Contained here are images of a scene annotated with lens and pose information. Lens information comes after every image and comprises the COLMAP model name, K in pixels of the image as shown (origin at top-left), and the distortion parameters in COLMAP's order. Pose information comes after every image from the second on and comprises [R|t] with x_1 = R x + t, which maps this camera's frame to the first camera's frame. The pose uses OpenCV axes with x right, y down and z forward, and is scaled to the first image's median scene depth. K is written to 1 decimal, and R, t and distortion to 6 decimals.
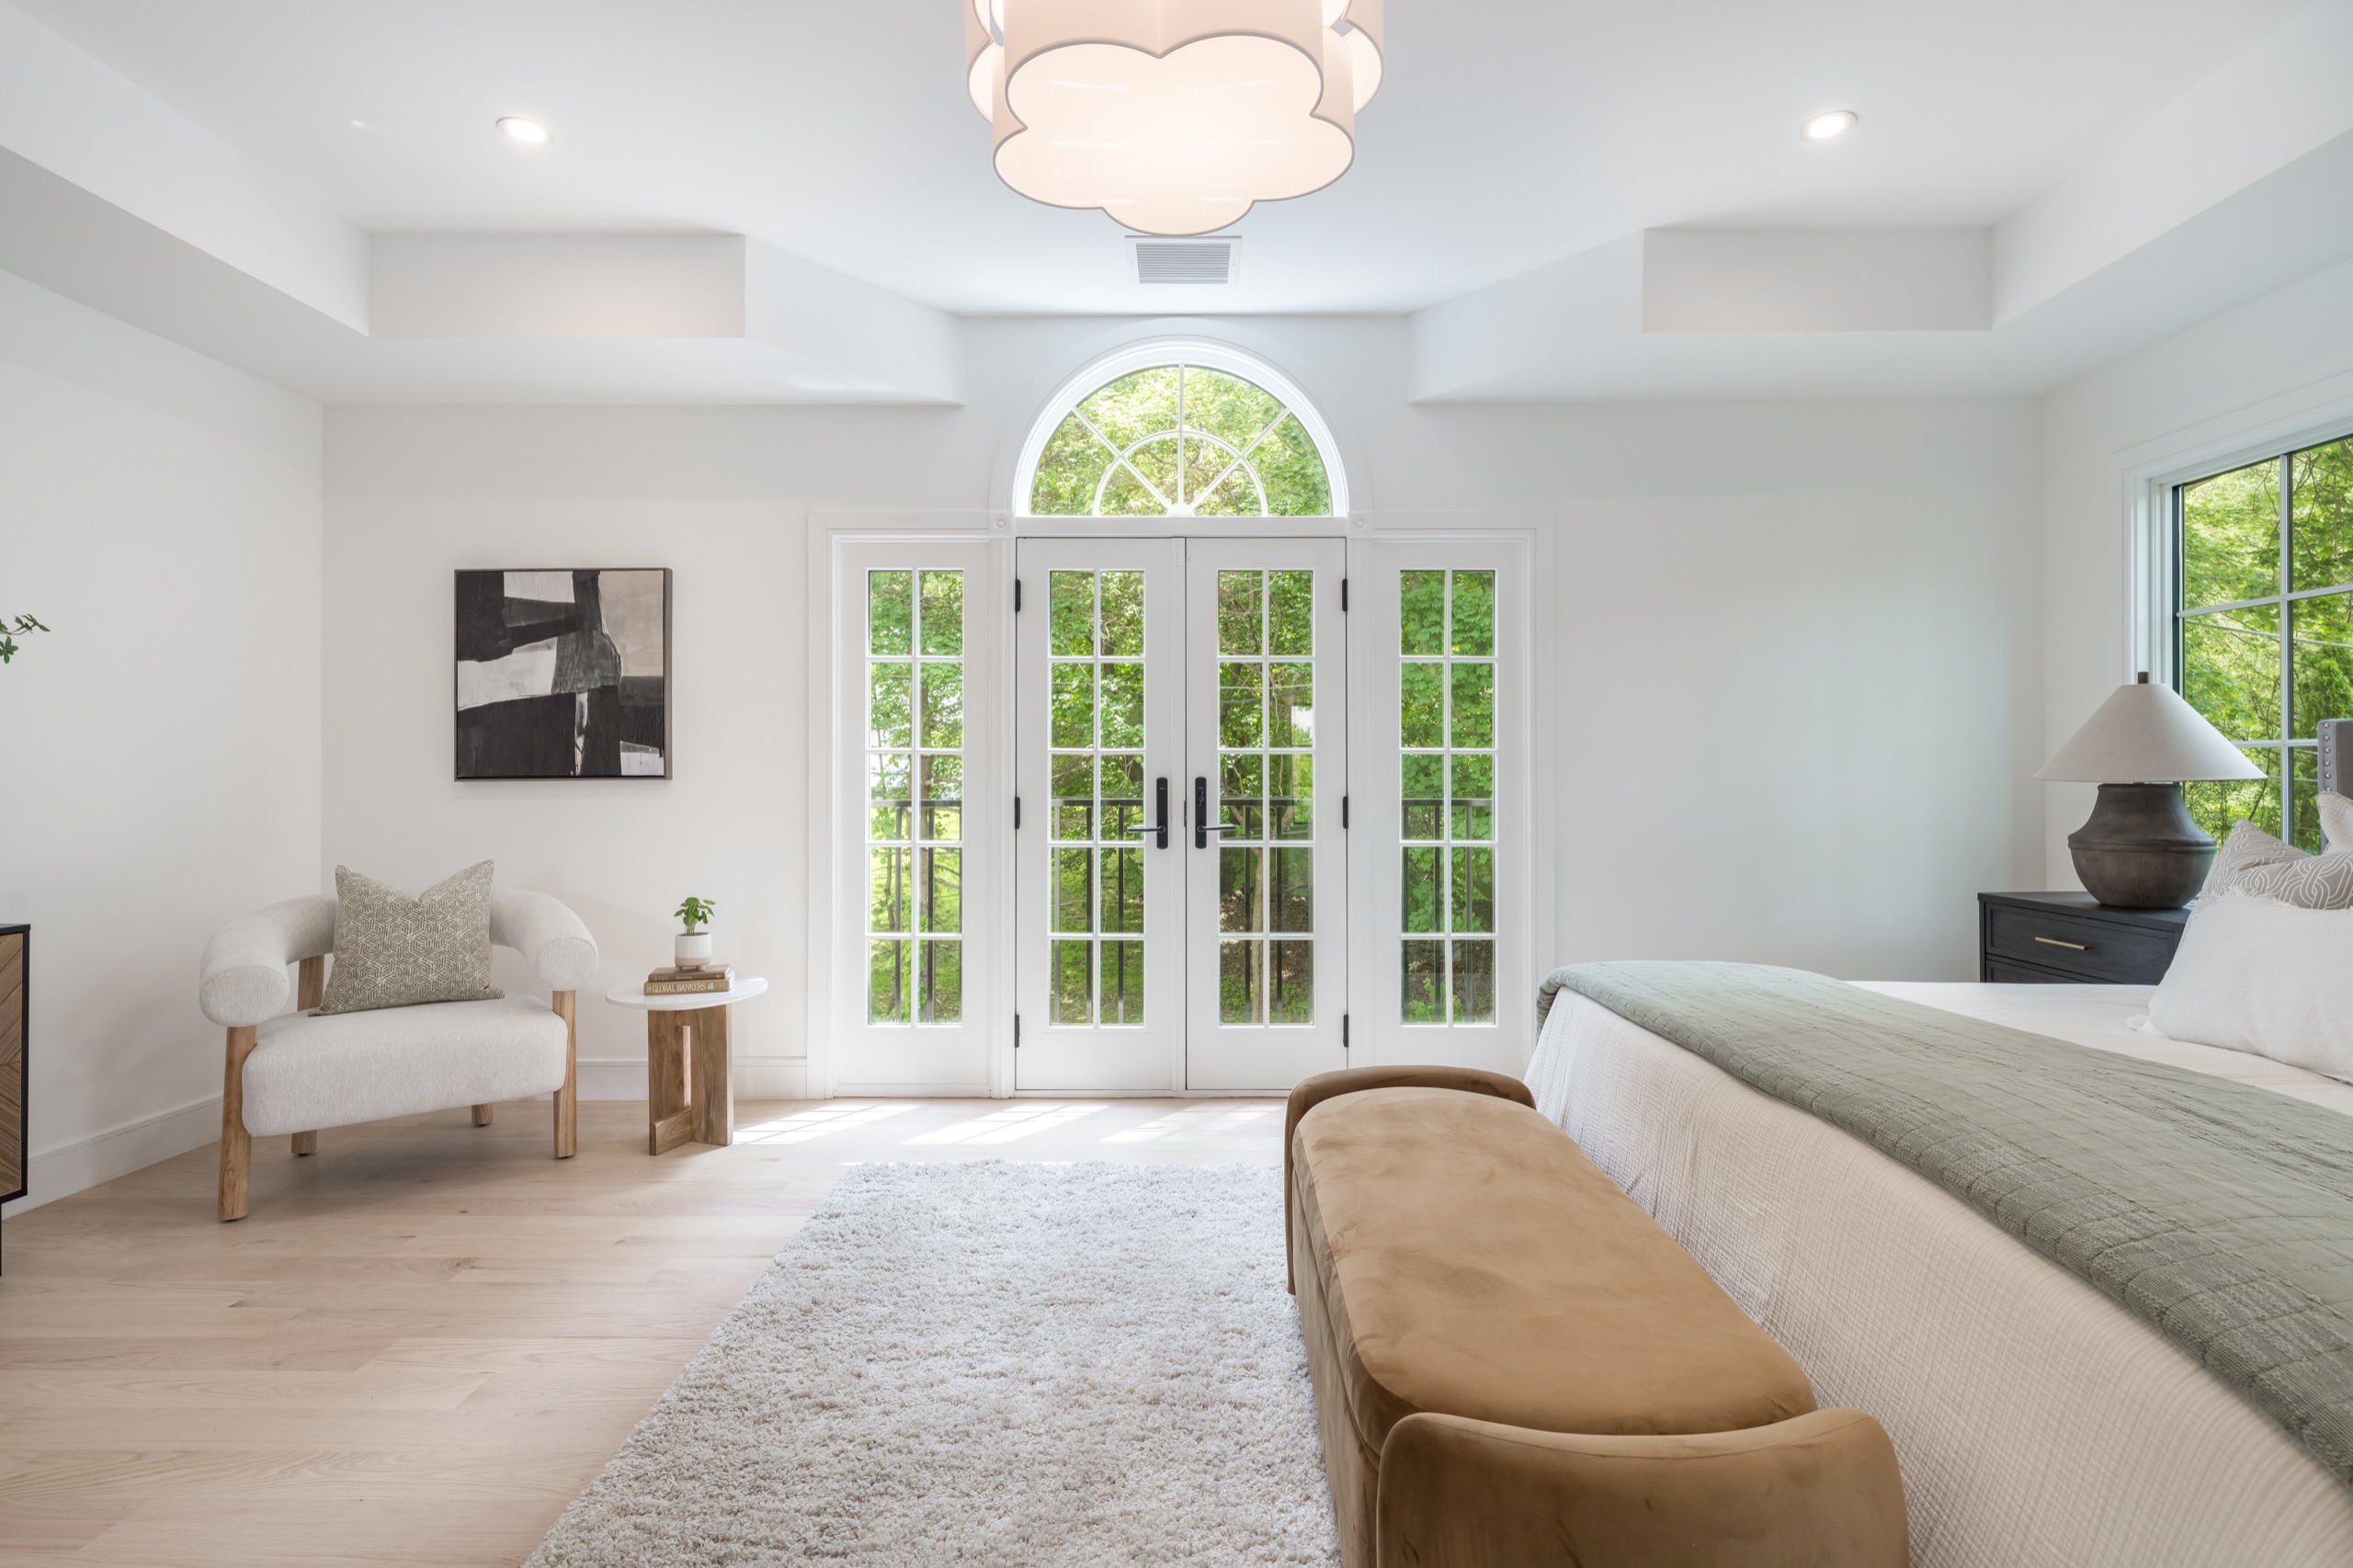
lens RADIAL K [[1133.8, 0, 1169.2], [0, 1133.8, 785.5], [0, 0, 1]] dist [-0.002314, -0.000115]
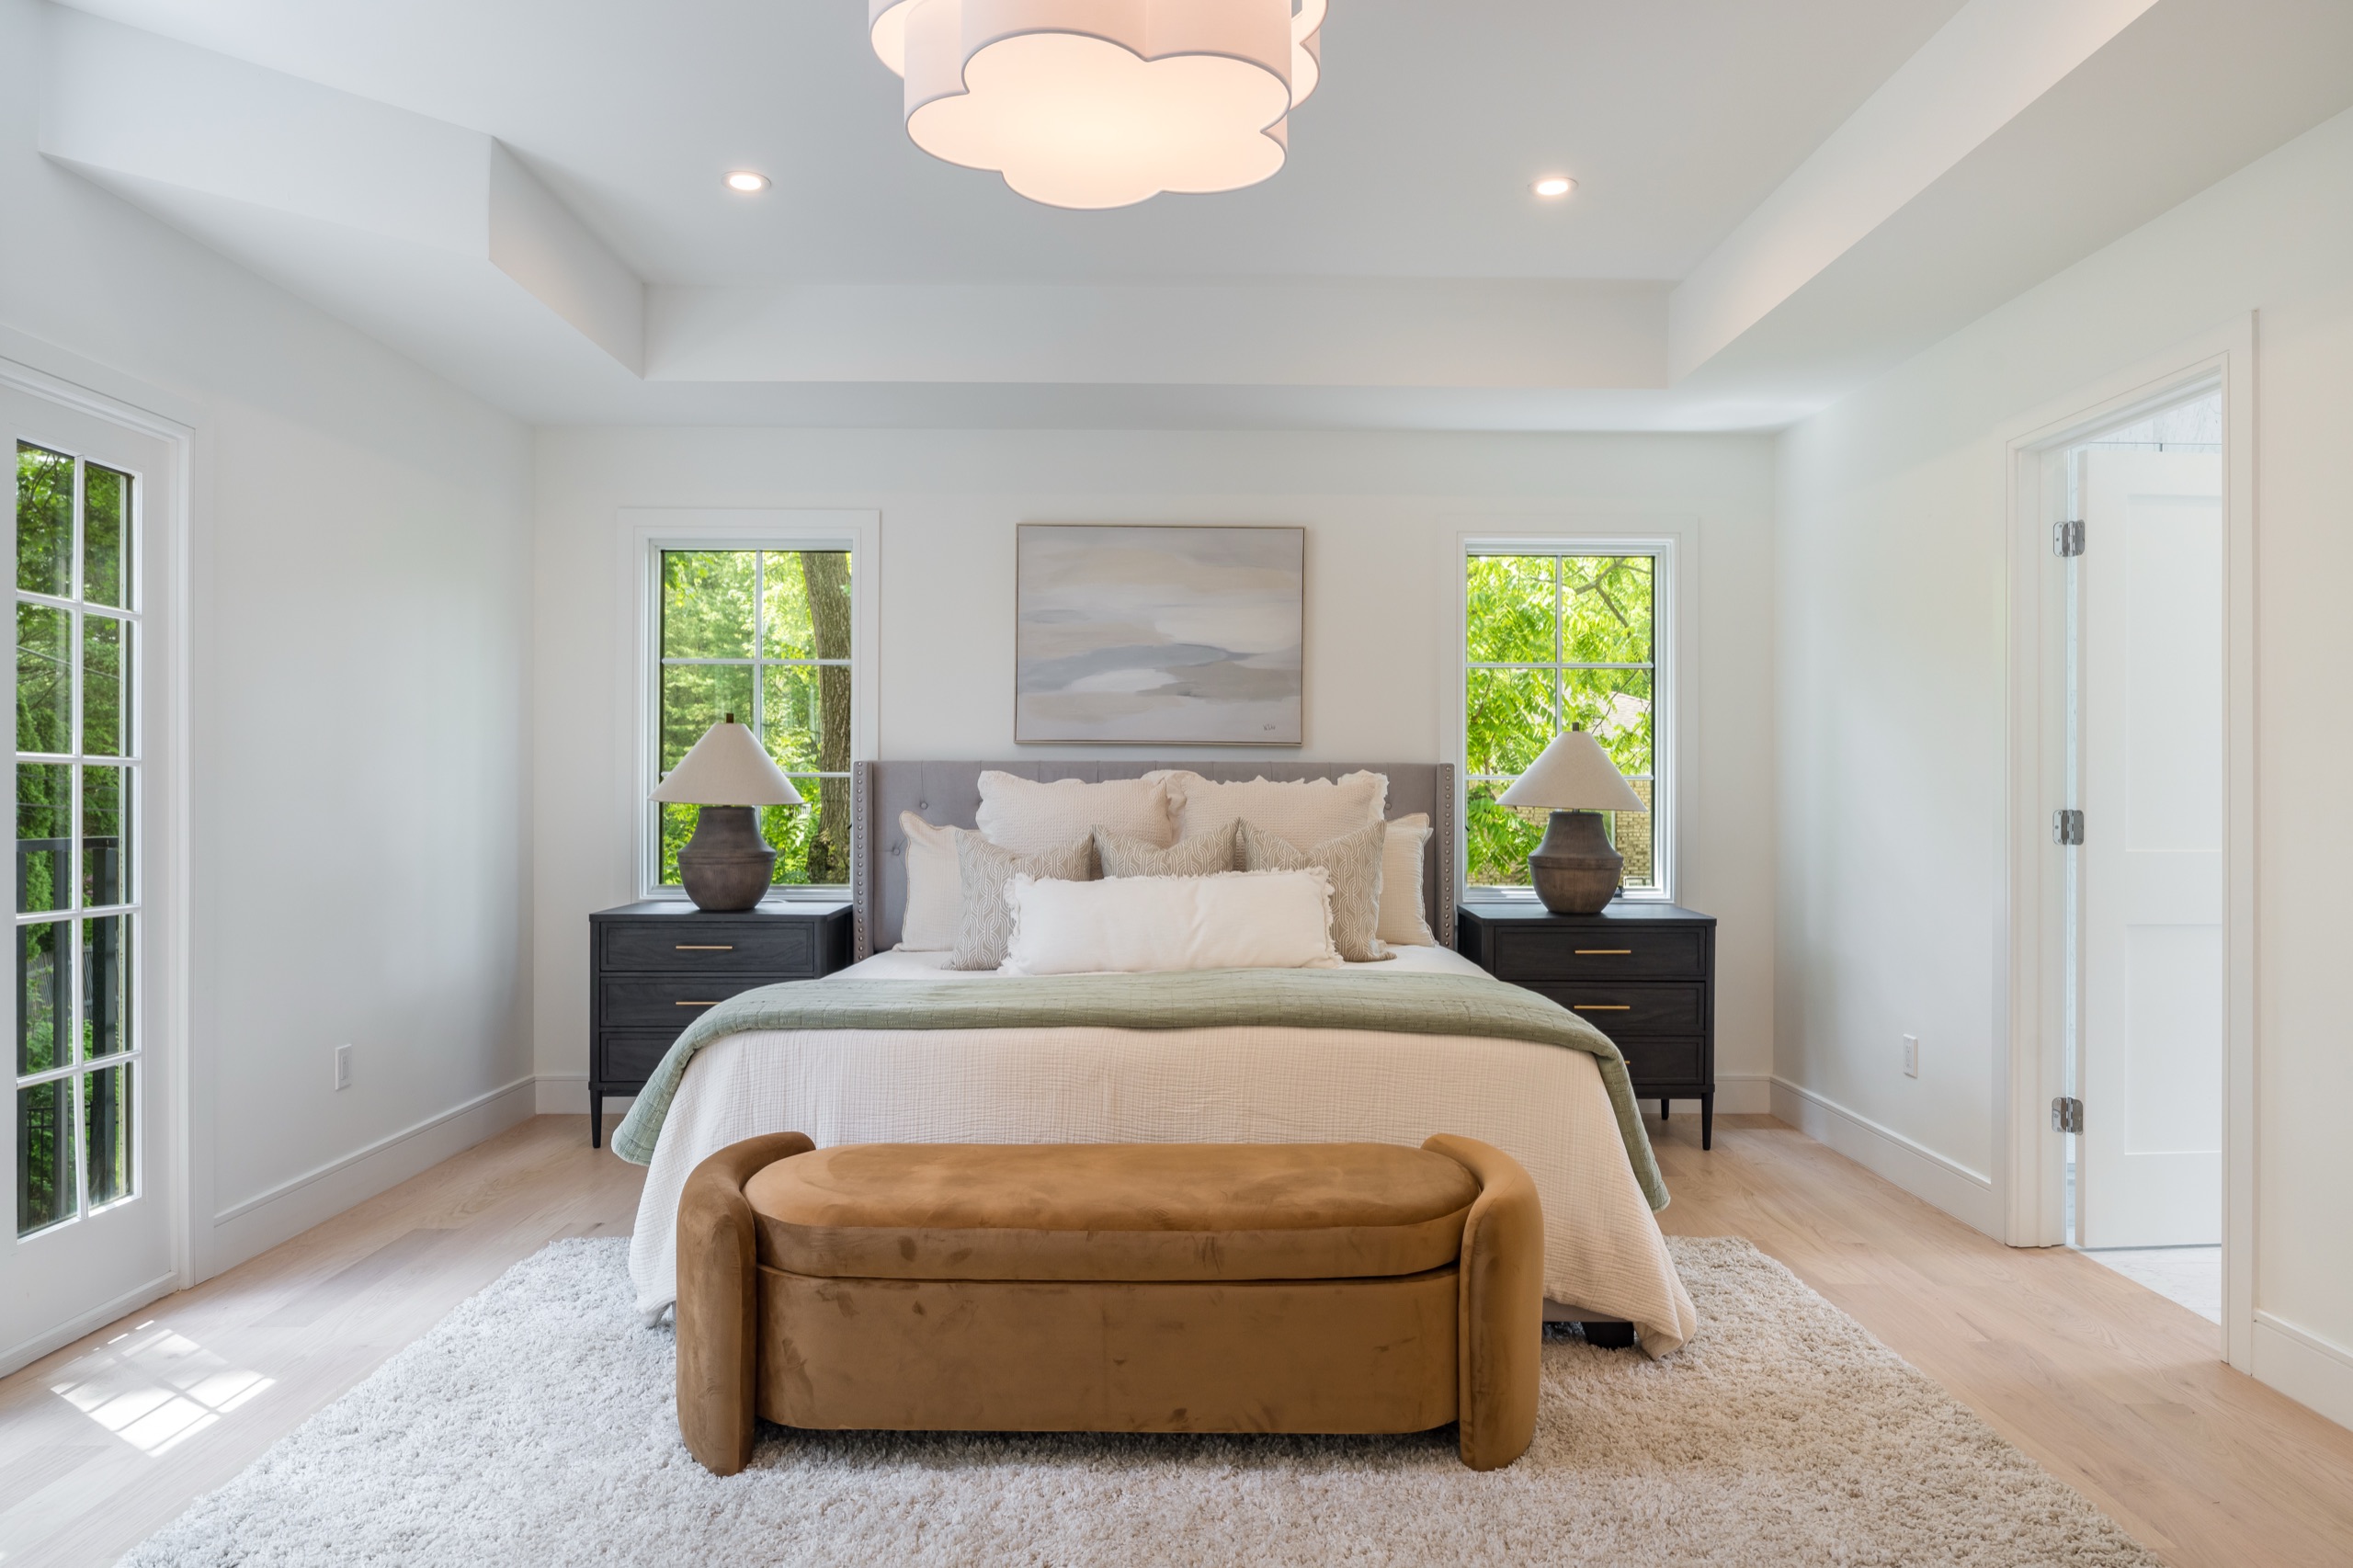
lens RADIAL K [[1455.6, 0, 1192.7], [0, 1455.6, 790.7], [0, 0, 1]] dist [-0.002645, -0.001127]
pose [[-0.045273, 0.006217, 0.998955, -0.543518], [0.006197, 0.999963, -0.005942, -0.004753], [-0.998955, 0.005922, -0.045310, 0.443213]]
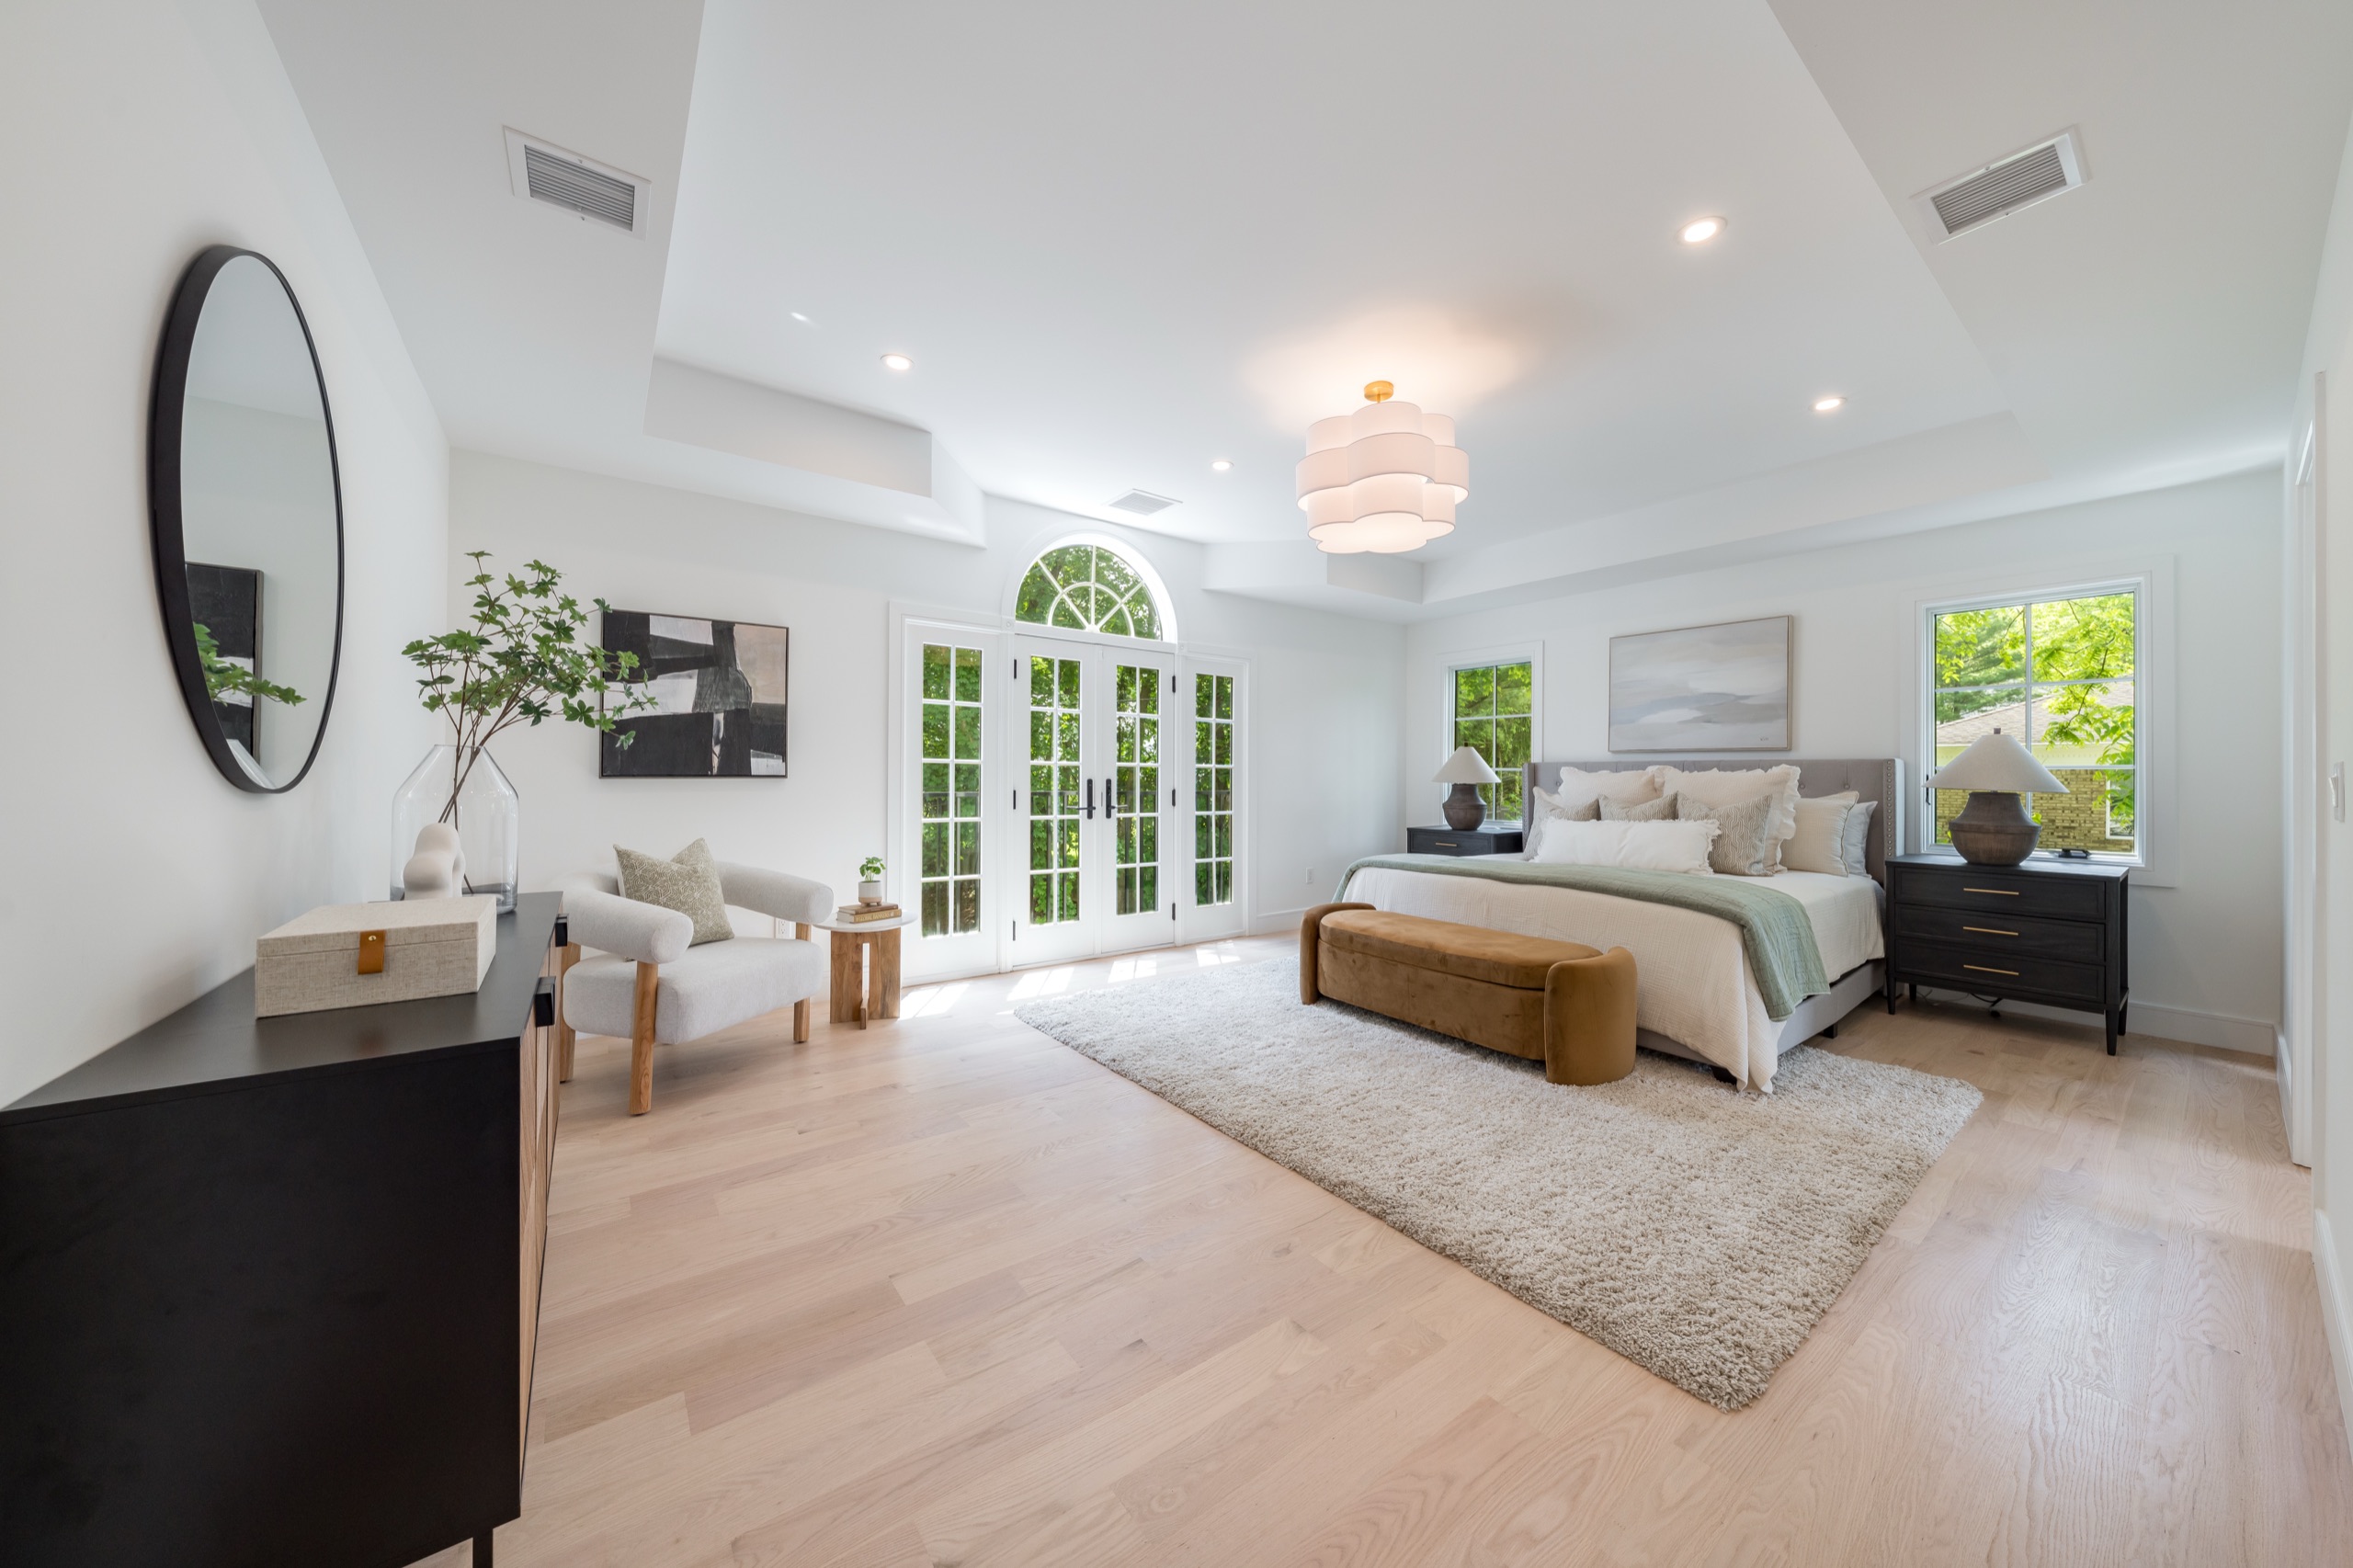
lens RADIAL K [[816.1, 0, 1172.2], [0, 816.1, 774.9], [0, 0, 1]] dist [-0.006997, -0.000293]
pose [[0.795088, 0.009184, 0.606425, -0.676116], [-0.002700, 0.999929, -0.011603, 0.001300], [-0.606488, 0.007588, 0.795056, -0.089955]]
